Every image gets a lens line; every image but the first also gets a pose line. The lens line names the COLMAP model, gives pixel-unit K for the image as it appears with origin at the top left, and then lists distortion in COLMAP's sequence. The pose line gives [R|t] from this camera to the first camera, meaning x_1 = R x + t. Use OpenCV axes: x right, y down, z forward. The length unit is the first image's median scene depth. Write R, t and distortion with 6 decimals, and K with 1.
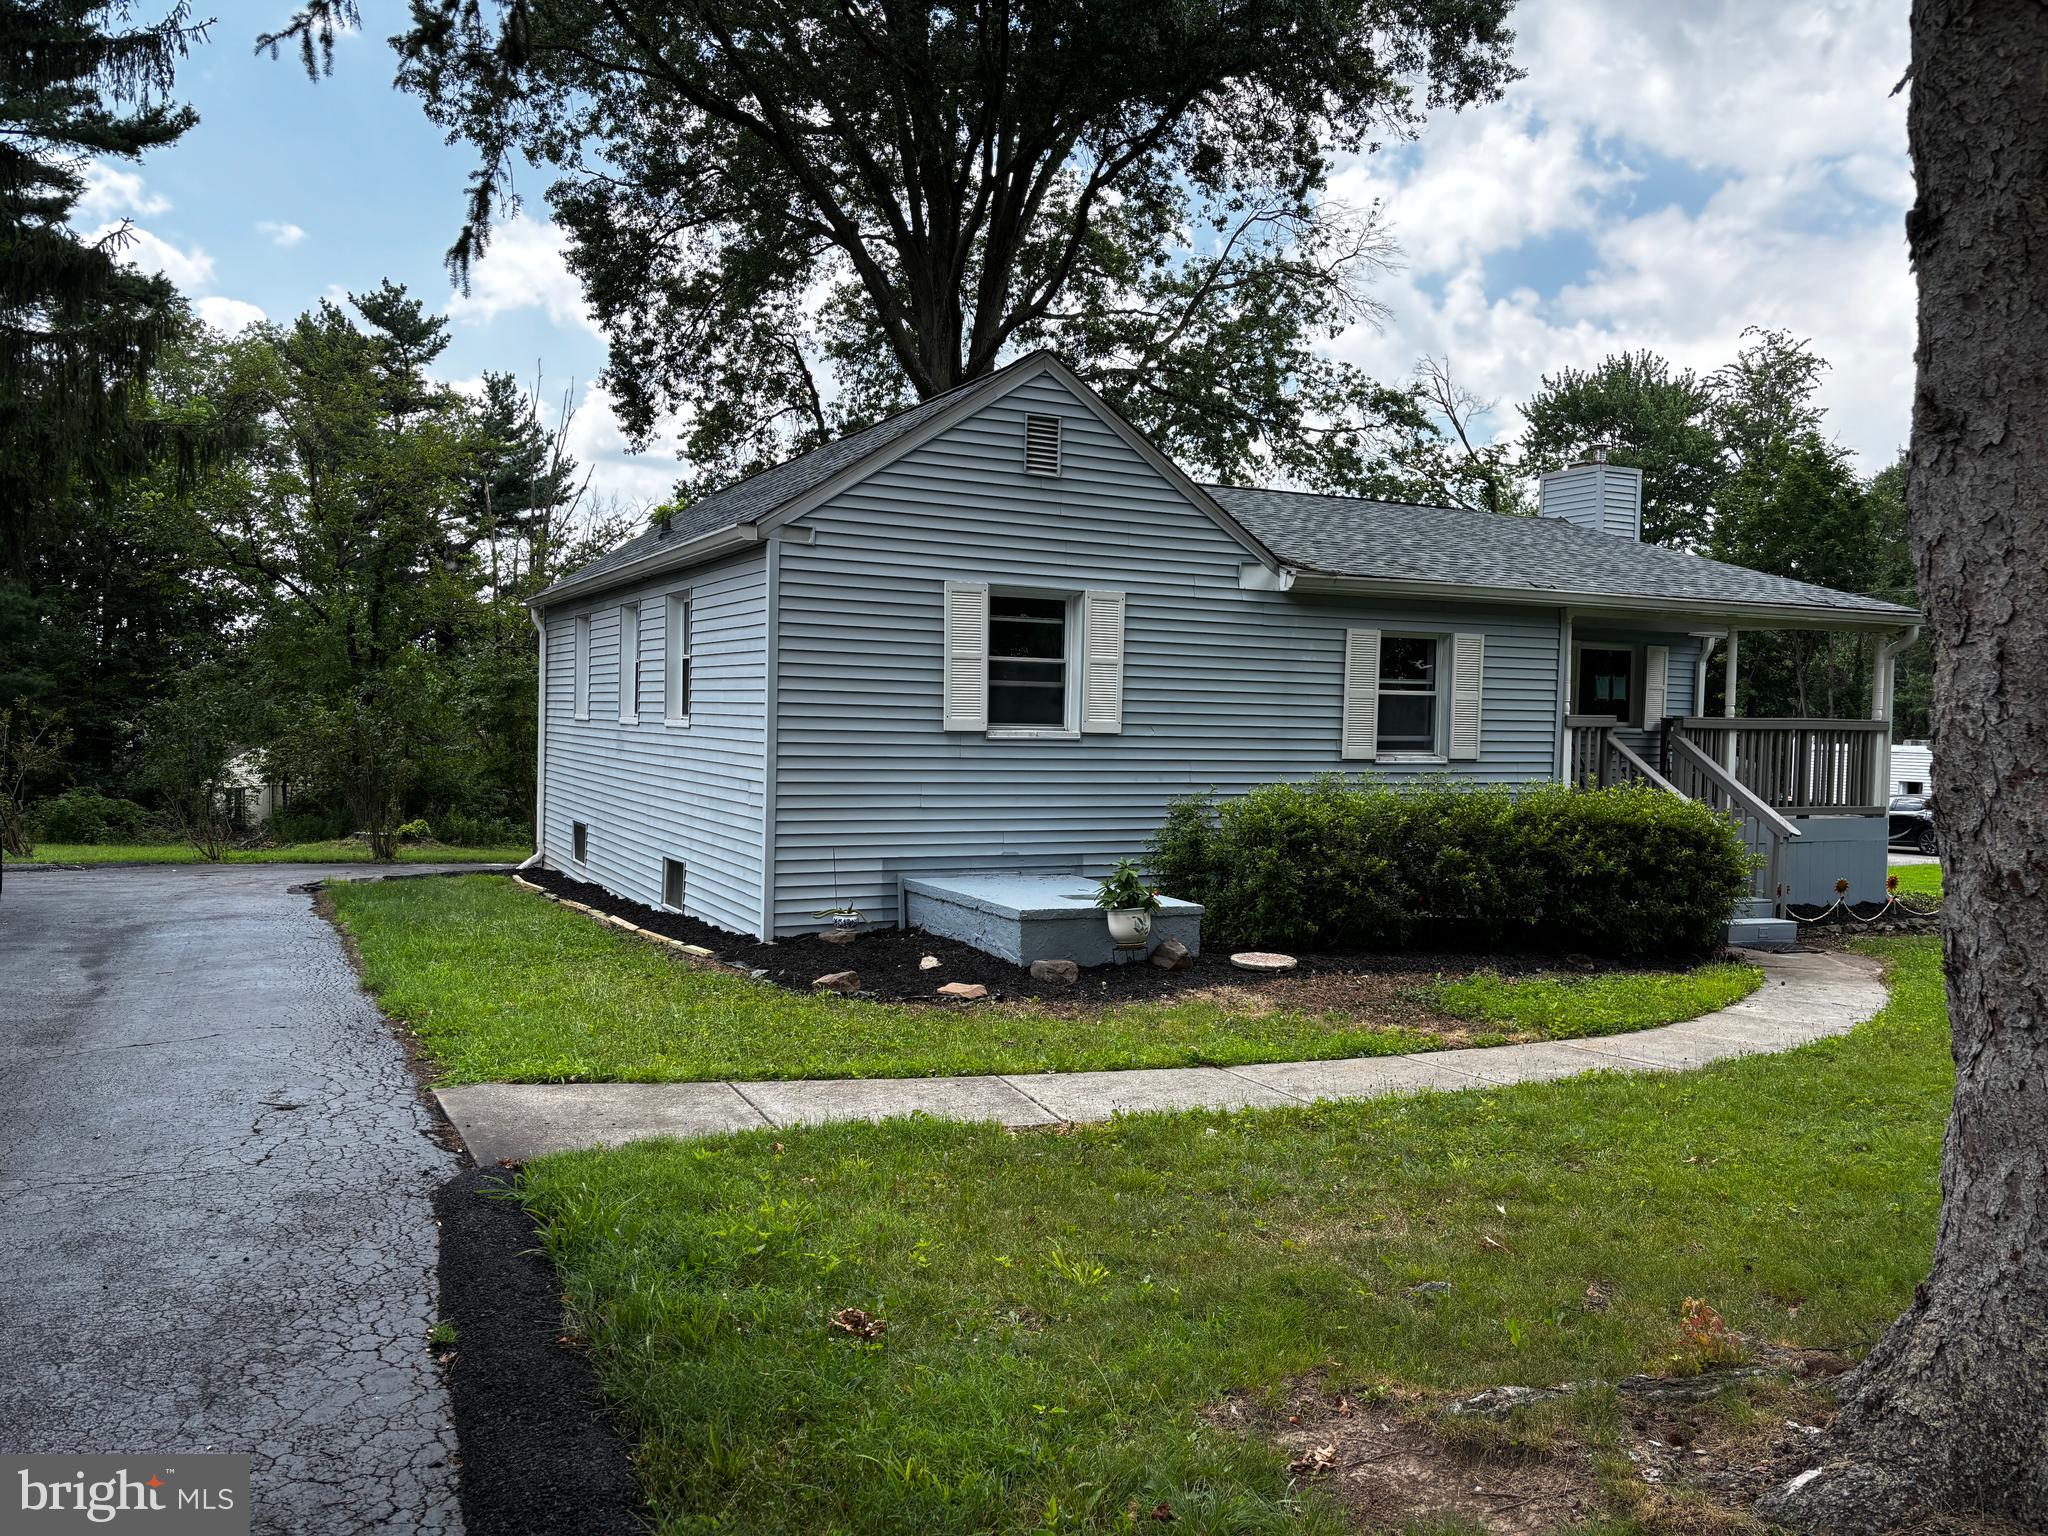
lens RADIAL K [[1546.6, 0, 1033.8], [0, 1546.6, 759.1], [0, 0, 1]] dist [0.055619, -0.050265]
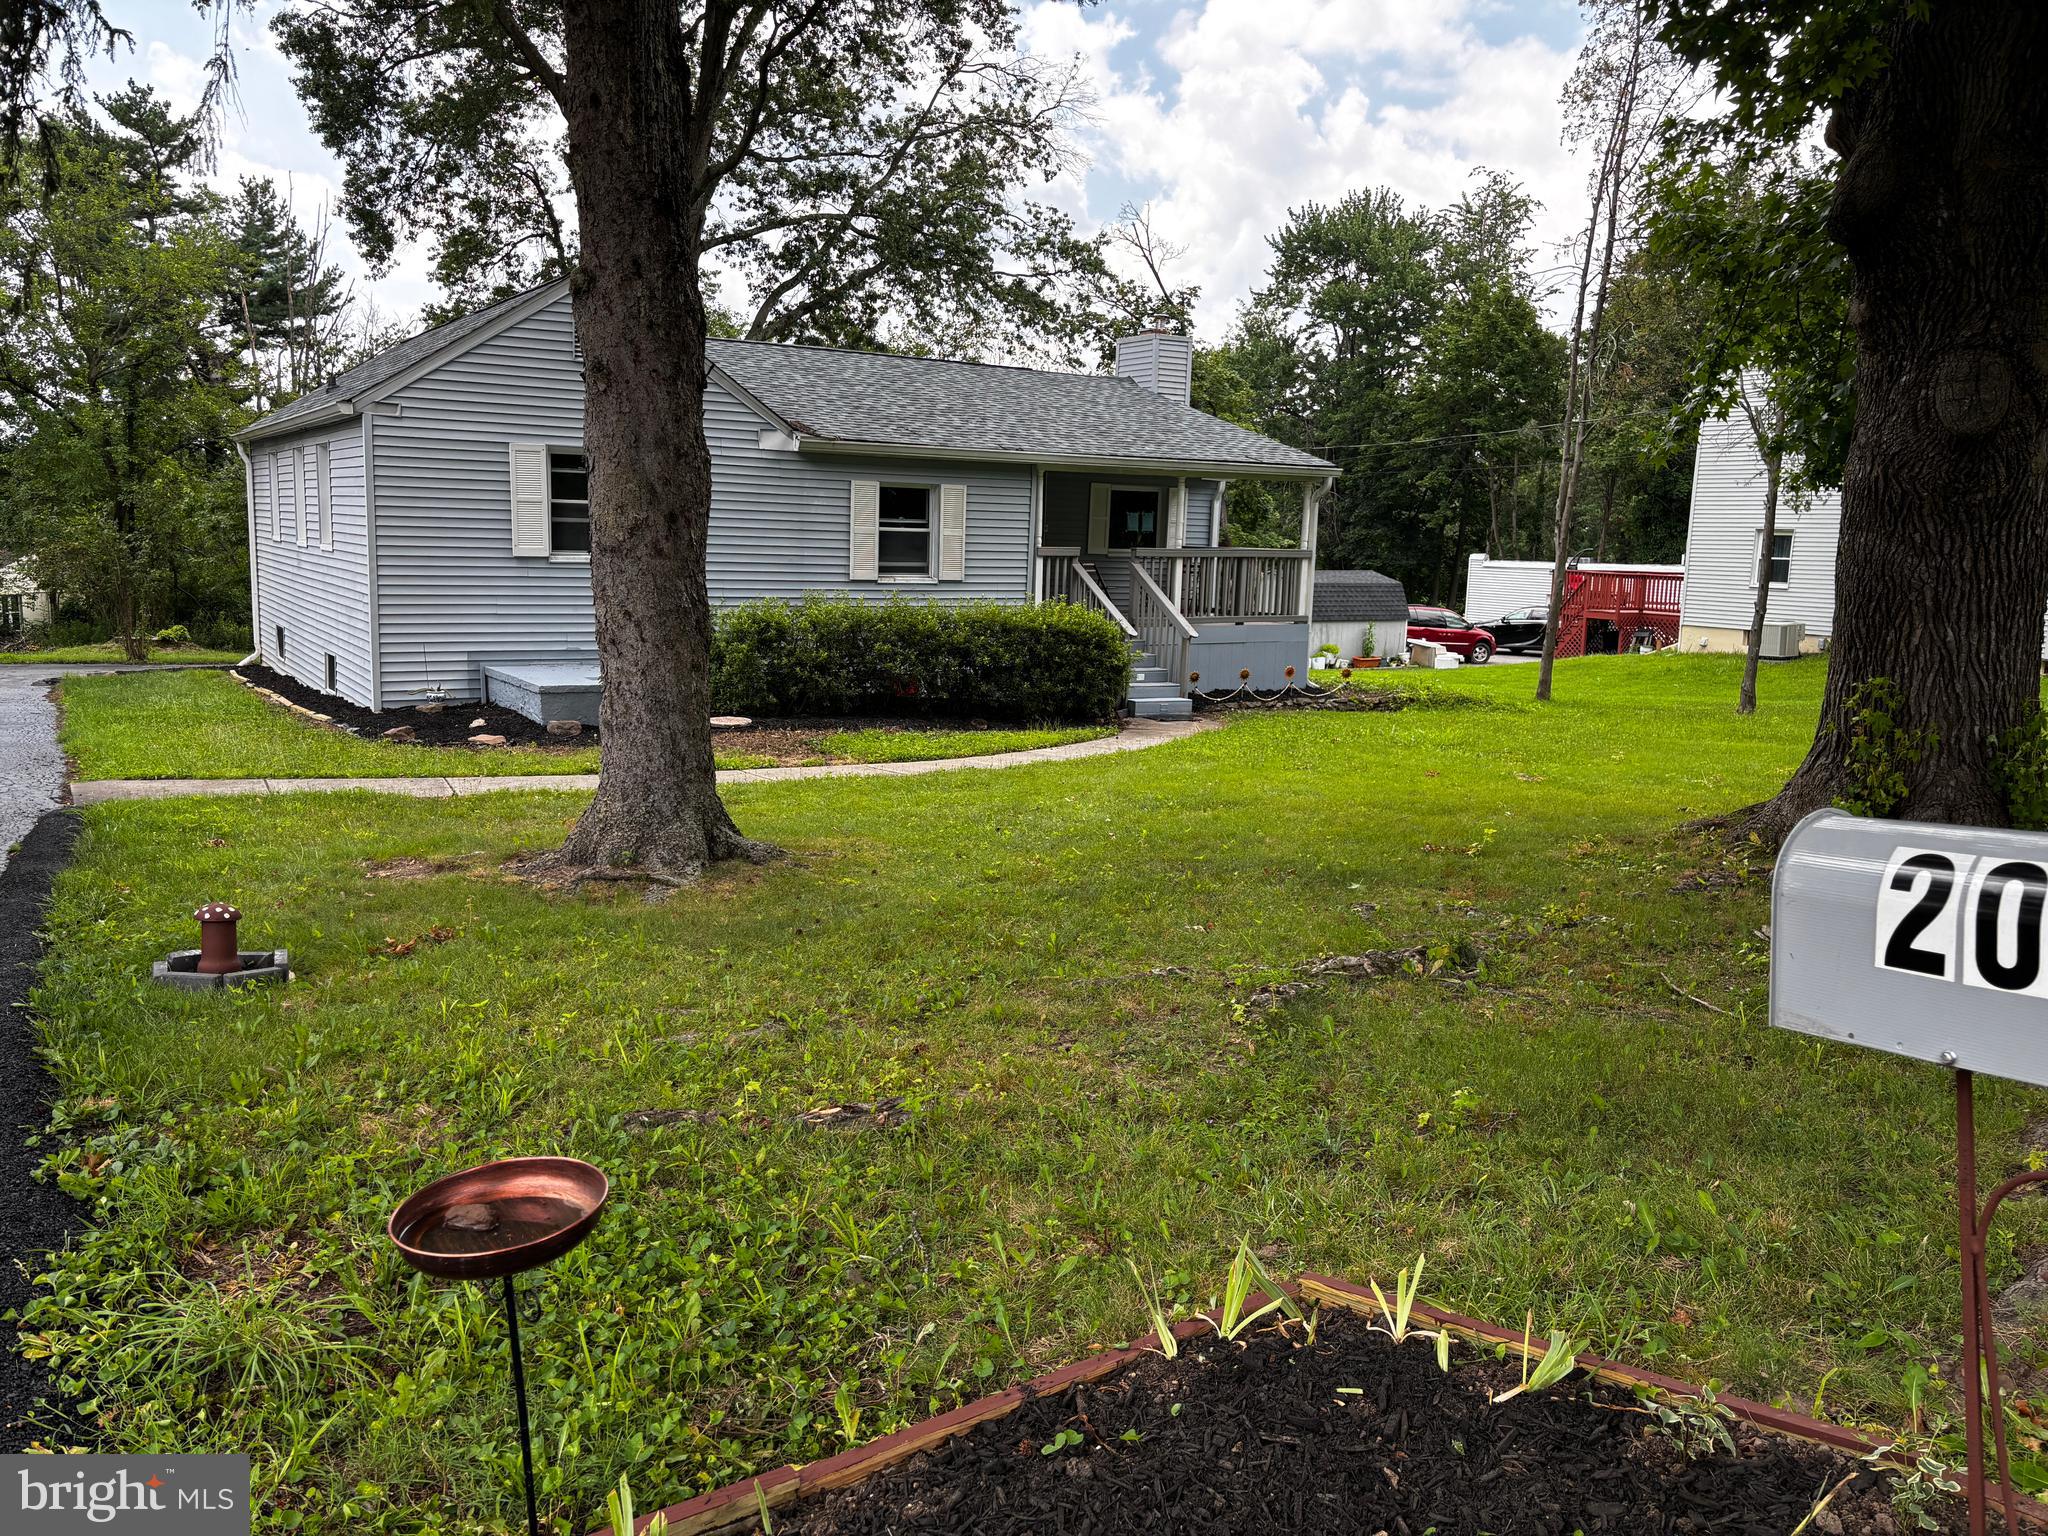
lens RADIAL K [[1546.6, 0, 1023.7], [0, 1546.6, 752.8], [0, 0, 1]] dist [0.055619, -0.050265]
pose [[0.995759, -0.006210, 0.091788, 0.113564], [-0.004586, 0.993128, 0.116941, -0.004215], [-0.091883, -0.116866, 0.988888, -0.176827]]
